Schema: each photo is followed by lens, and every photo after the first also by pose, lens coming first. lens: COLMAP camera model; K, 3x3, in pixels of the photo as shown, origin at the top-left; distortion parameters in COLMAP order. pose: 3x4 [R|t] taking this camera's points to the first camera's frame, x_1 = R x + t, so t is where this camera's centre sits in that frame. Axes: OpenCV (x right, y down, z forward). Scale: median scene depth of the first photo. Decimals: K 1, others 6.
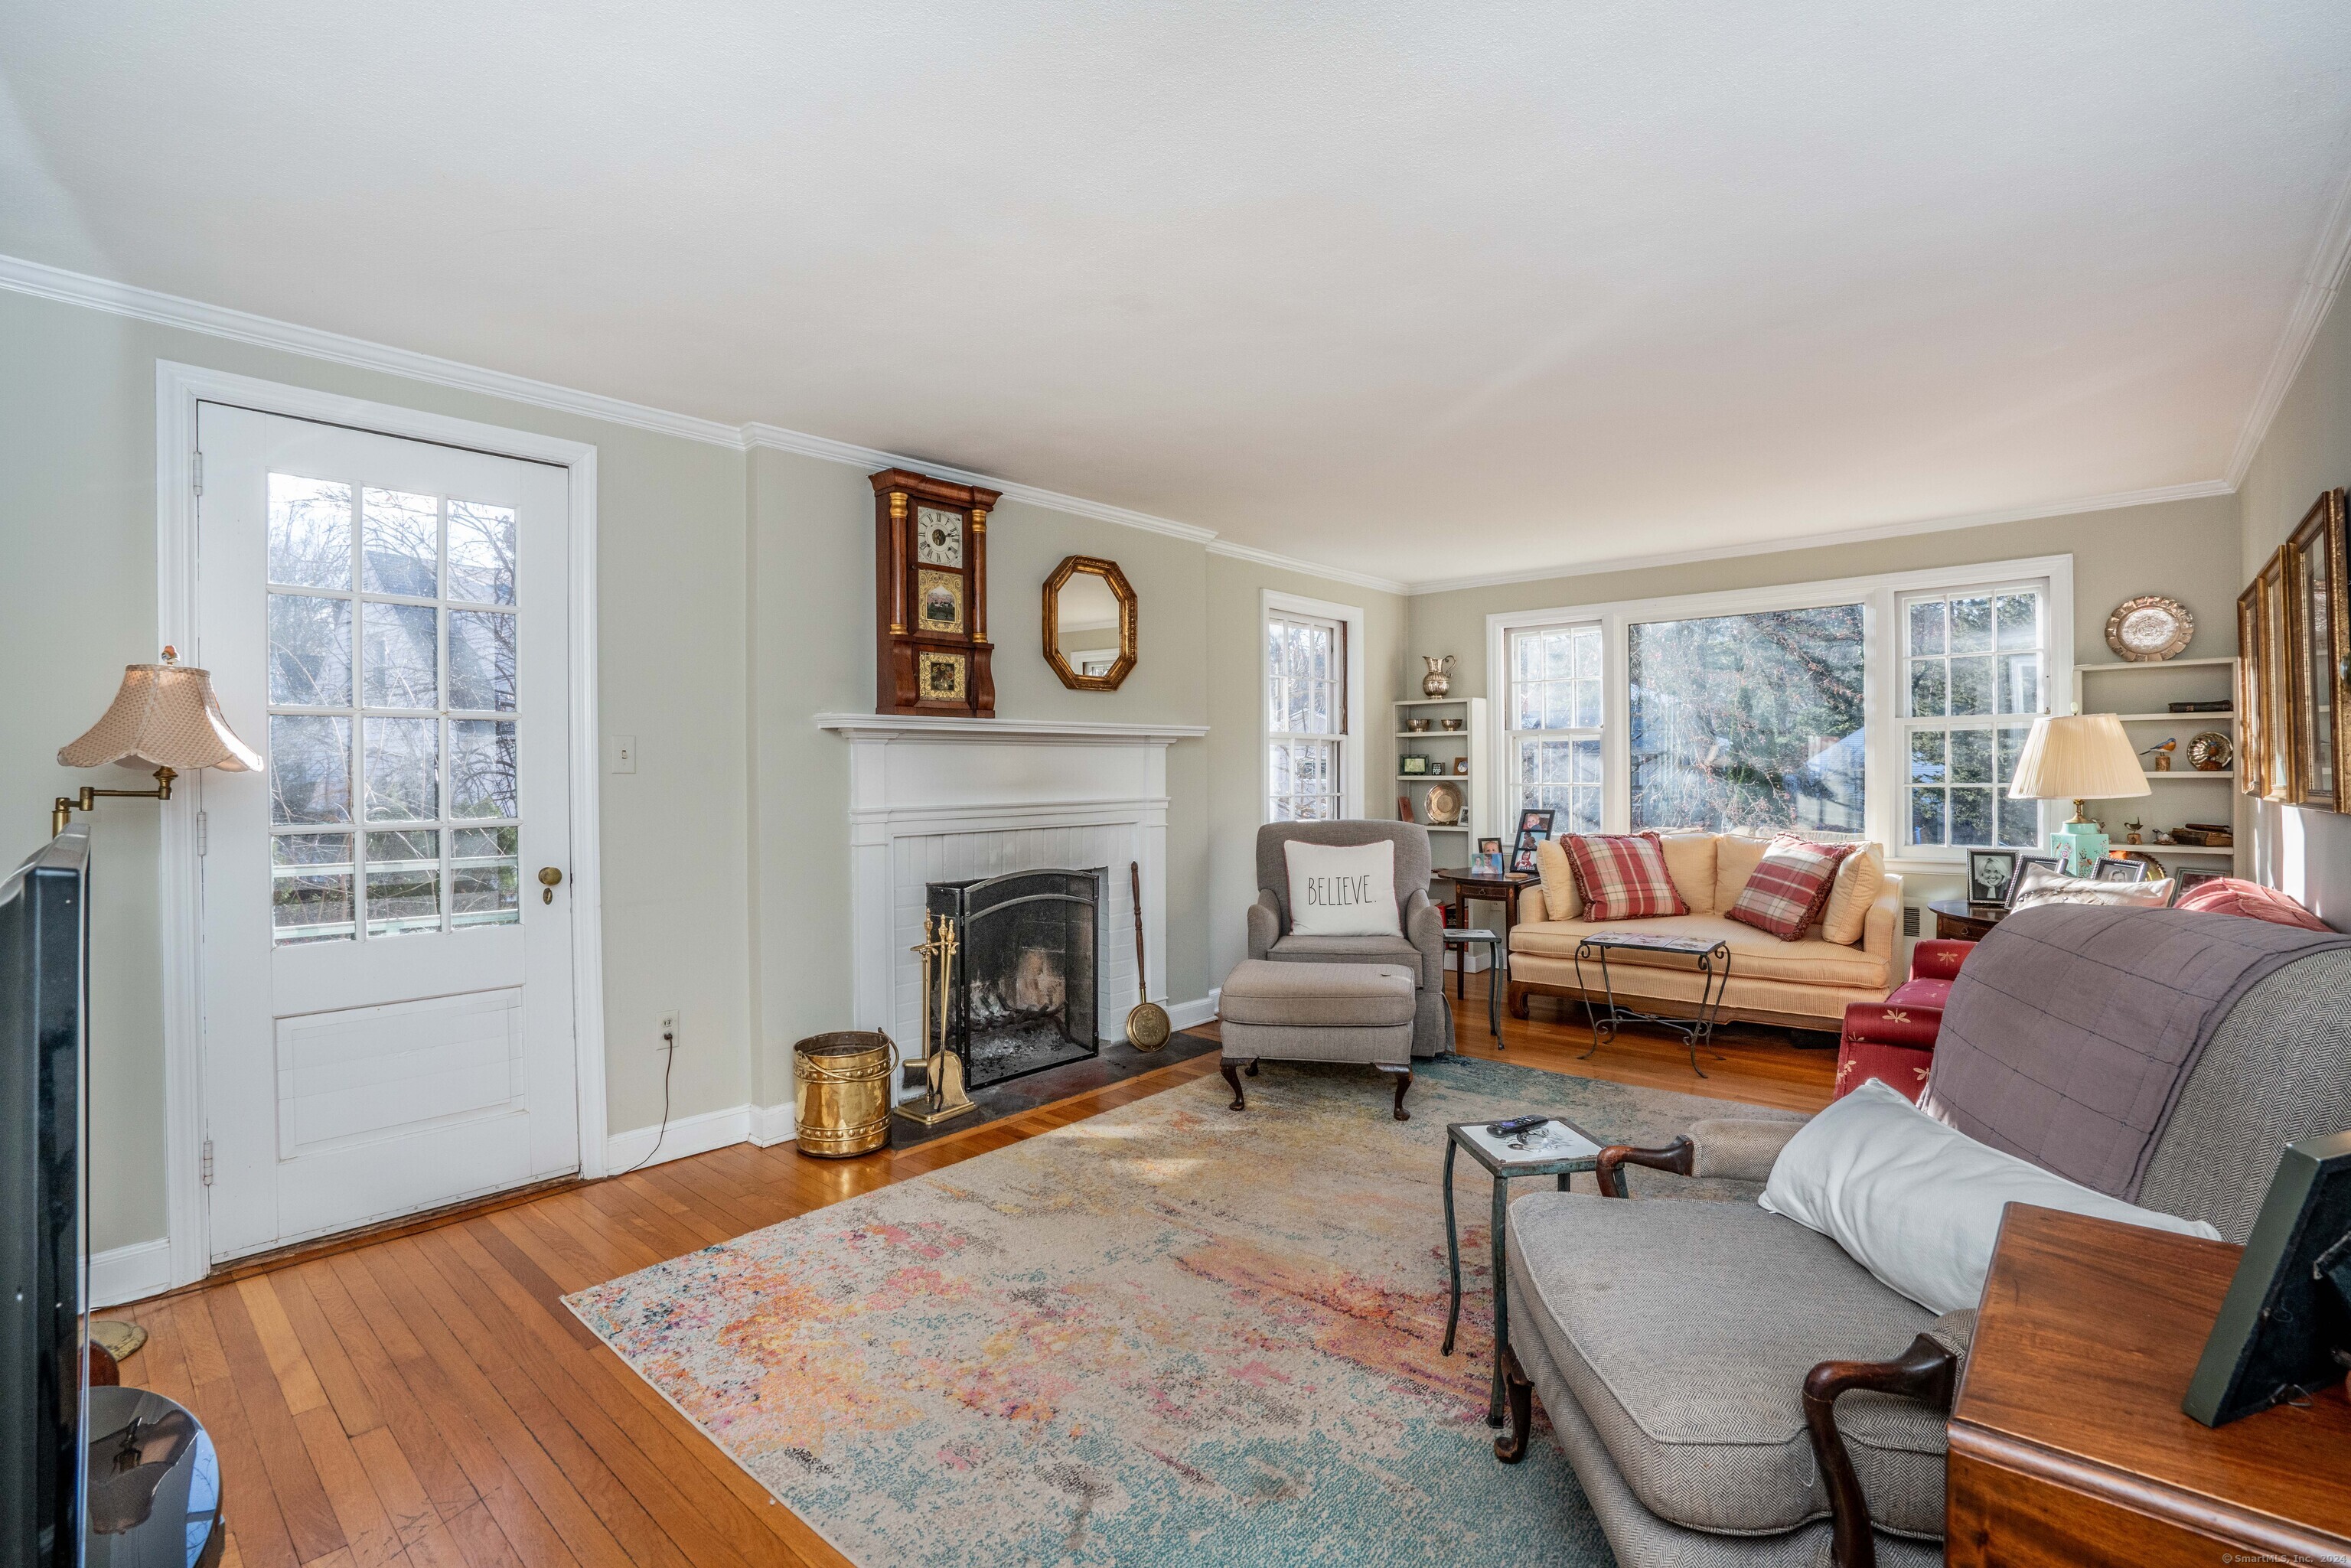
lens RADIAL K [[1070.3, 0, 1168.2], [0, 1070.3, 785.6], [0, 0, 1]] dist [-0.060899, 0.022858]
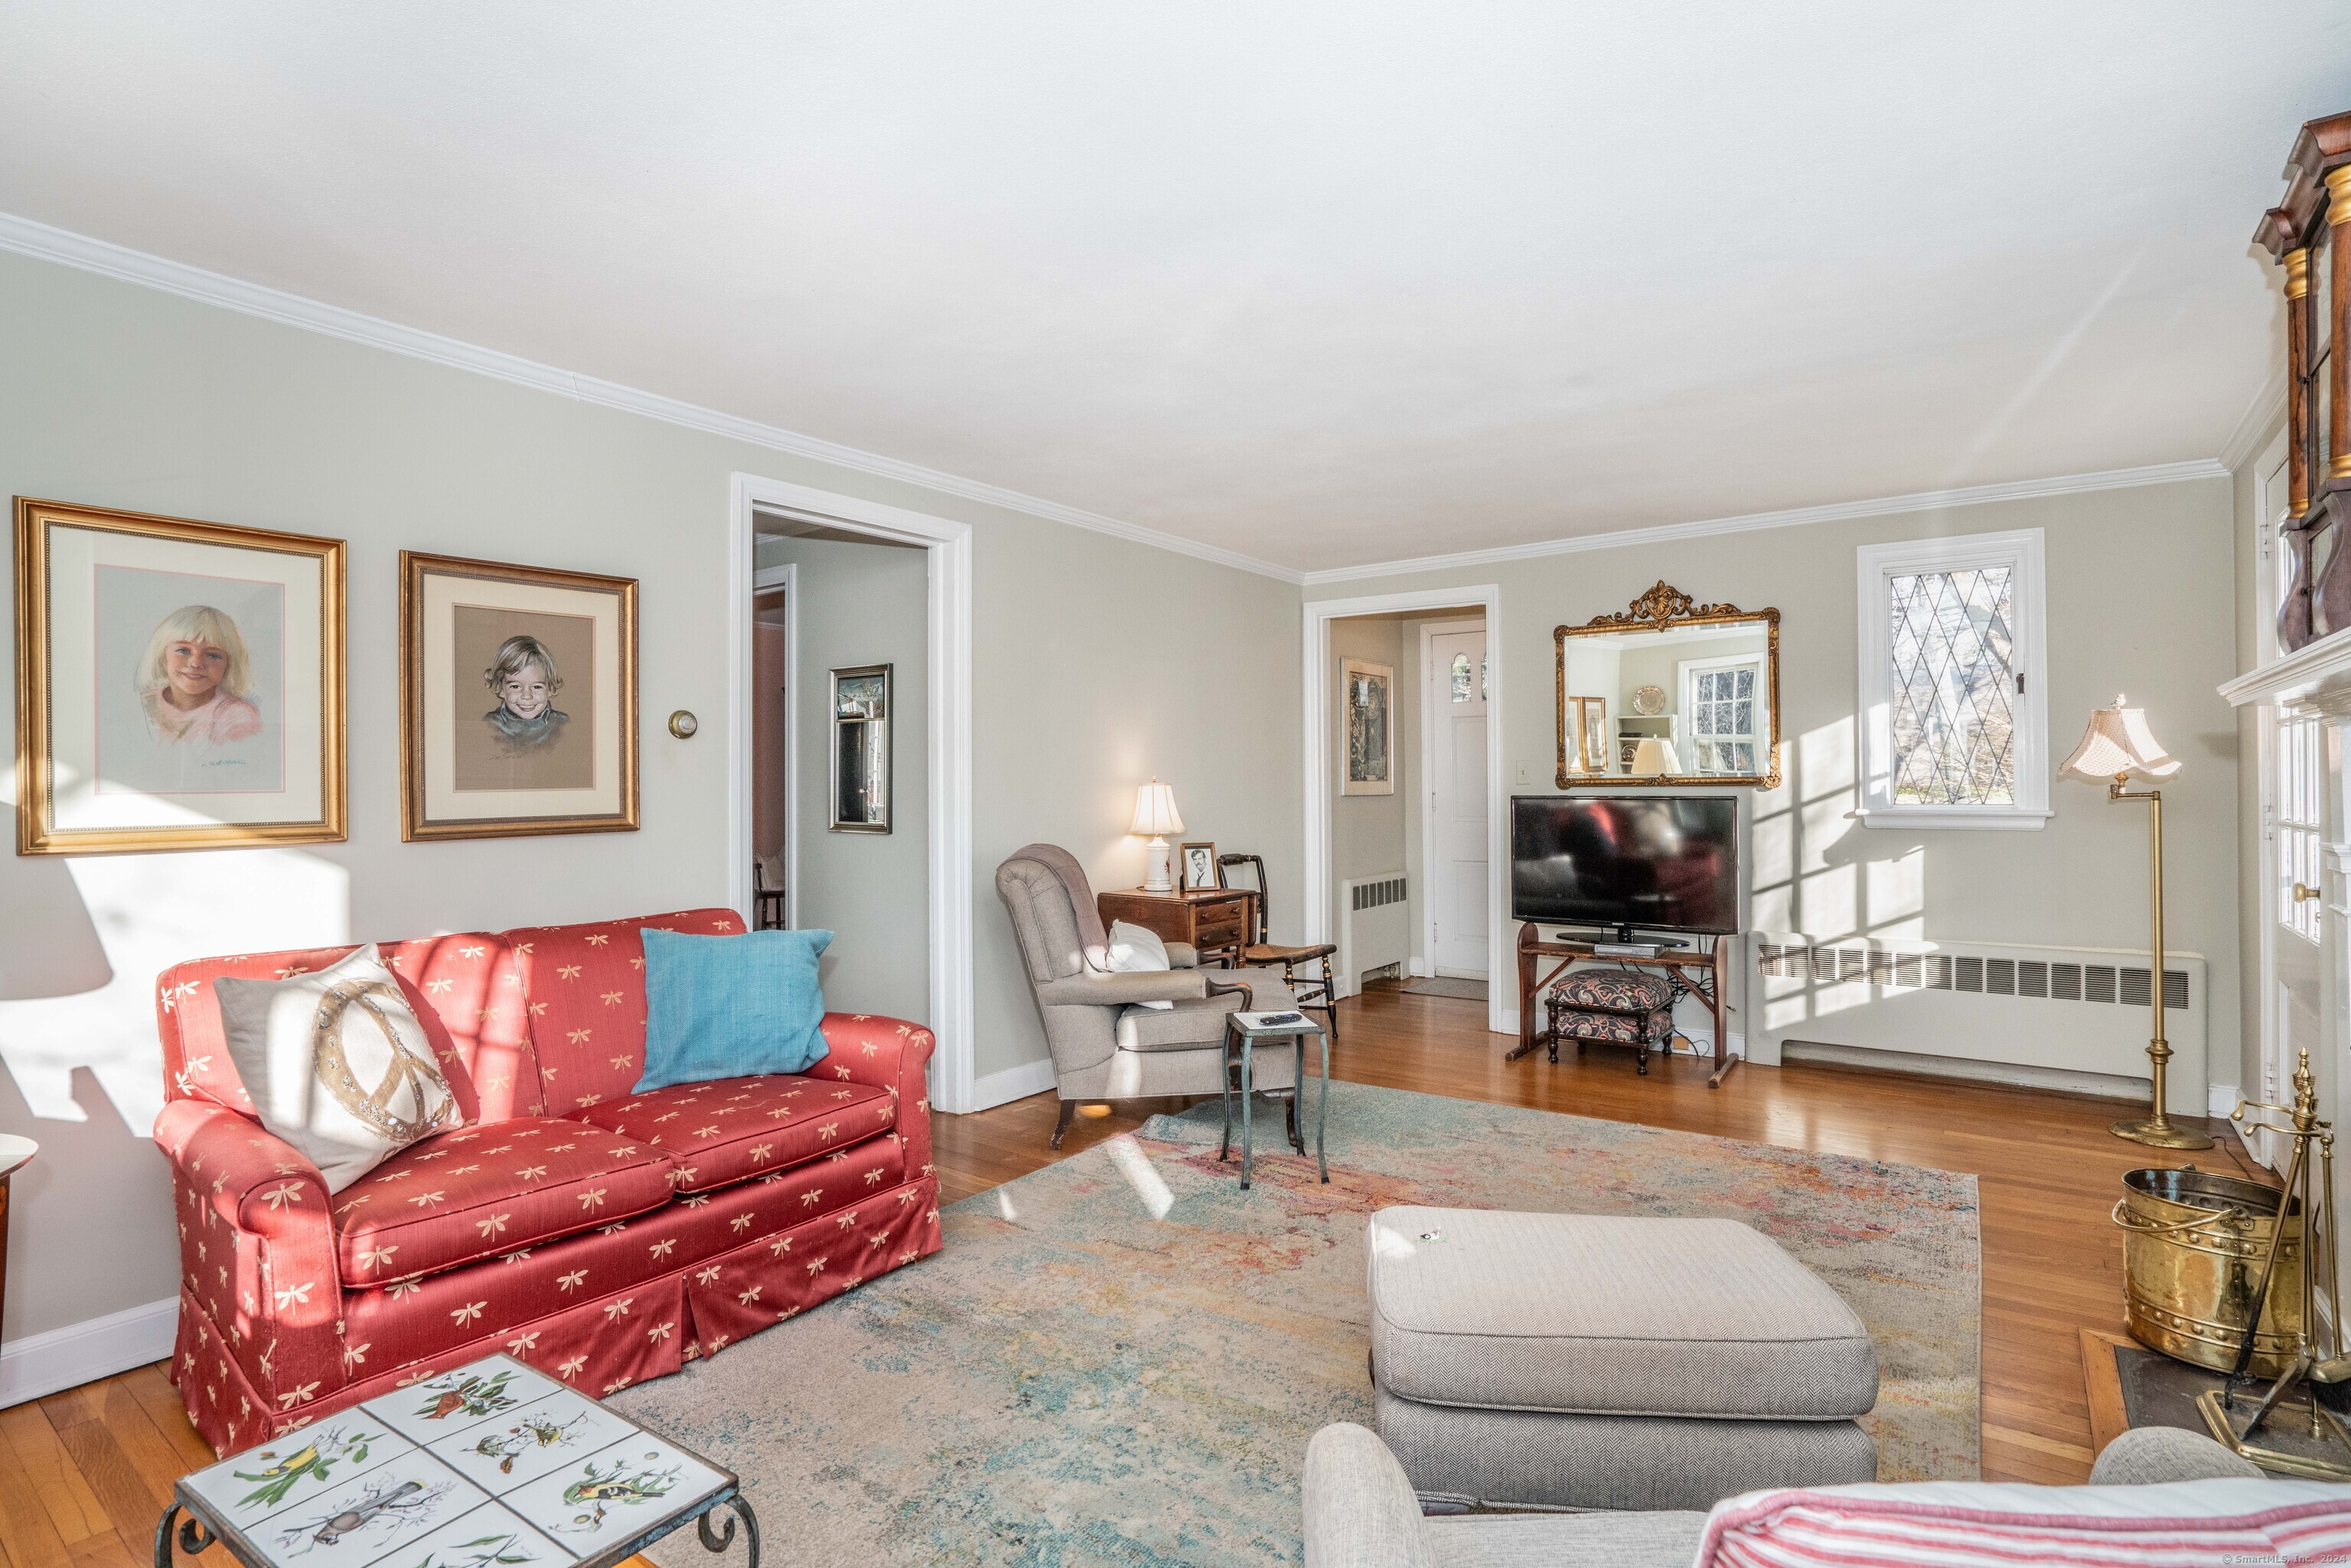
lens RADIAL K [[1169.2, 0, 1175.5], [0, 1169.2, 784.0], [0, 0, 1]] dist [-0.062188, 0.030483]
pose [[-0.995075, 0.014331, -0.098080, 0.352750], [0.013197, 0.999839, 0.012197, -0.022690], [0.098239, 0.010842, -0.995104, 1.457903]]
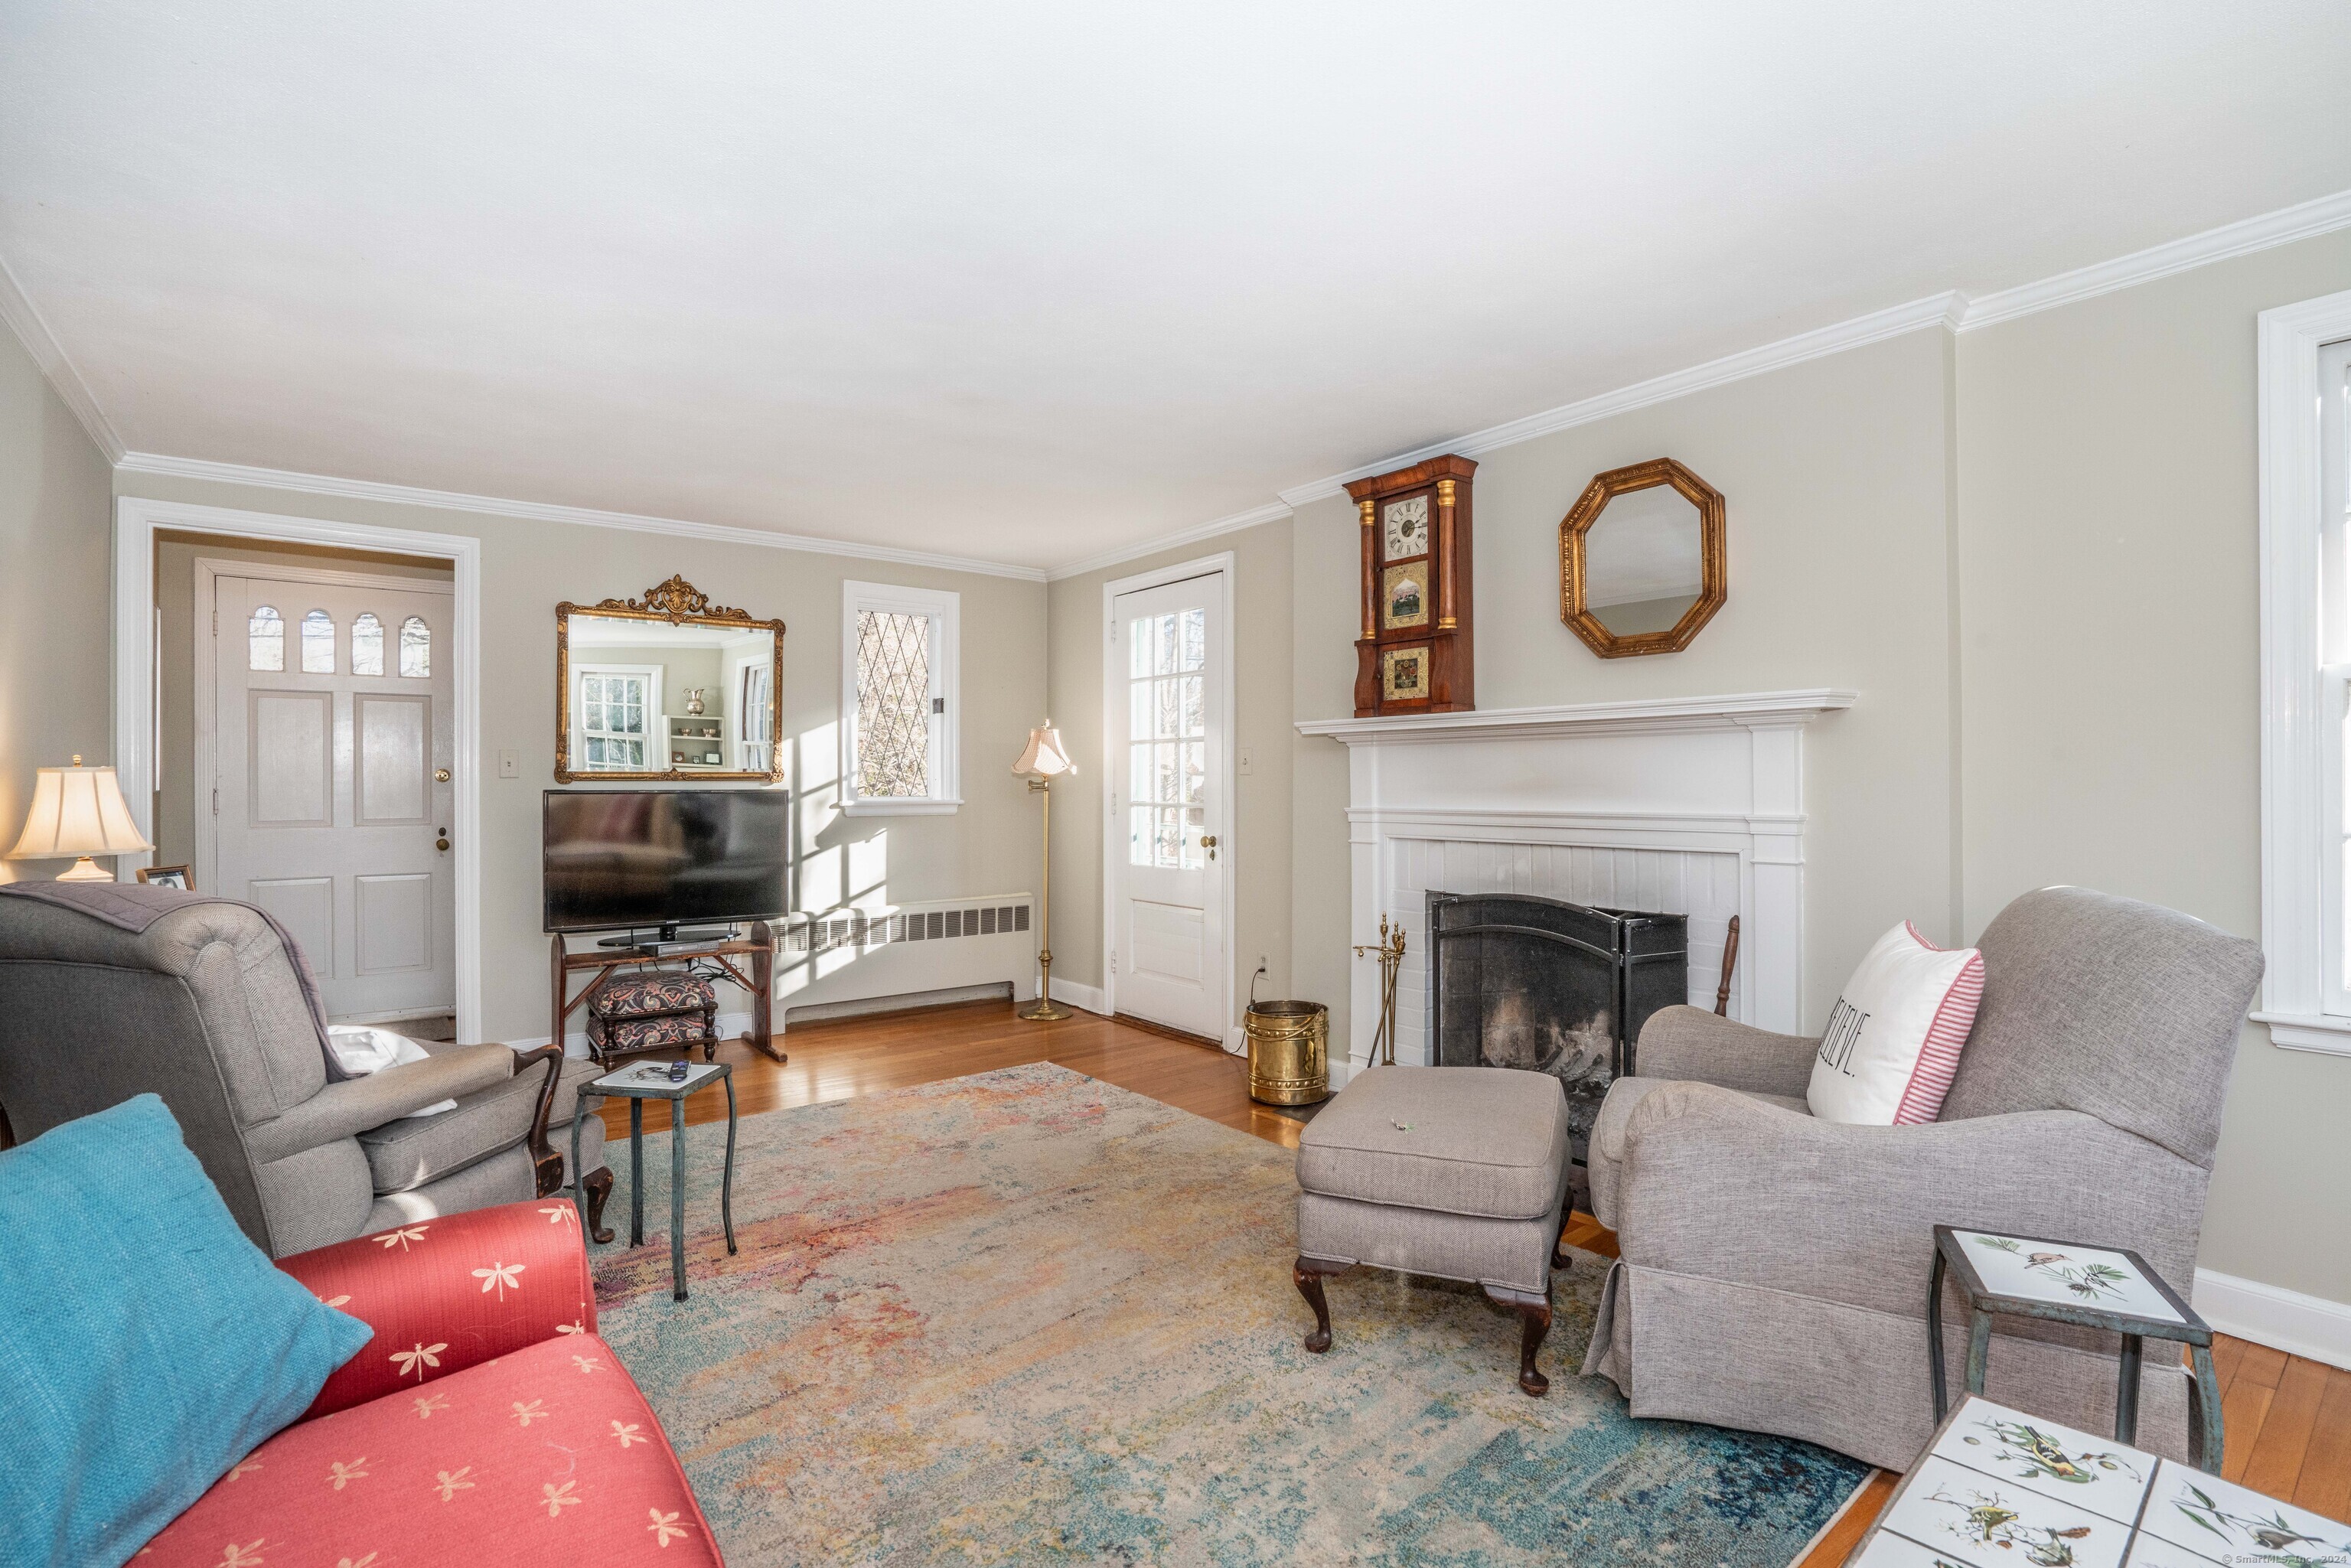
lens RADIAL K [[1093.9, 0, 1167.6], [0, 1093.9, 782.3], [0, 0, 1]] dist [-0.029815, 0.000586]
pose [[-0.176513, 0.008415, -0.984262, 0.791494], [-0.009578, 0.999901, 0.010266, -0.012869], [0.984252, 0.011239, -0.176415, 0.963875]]
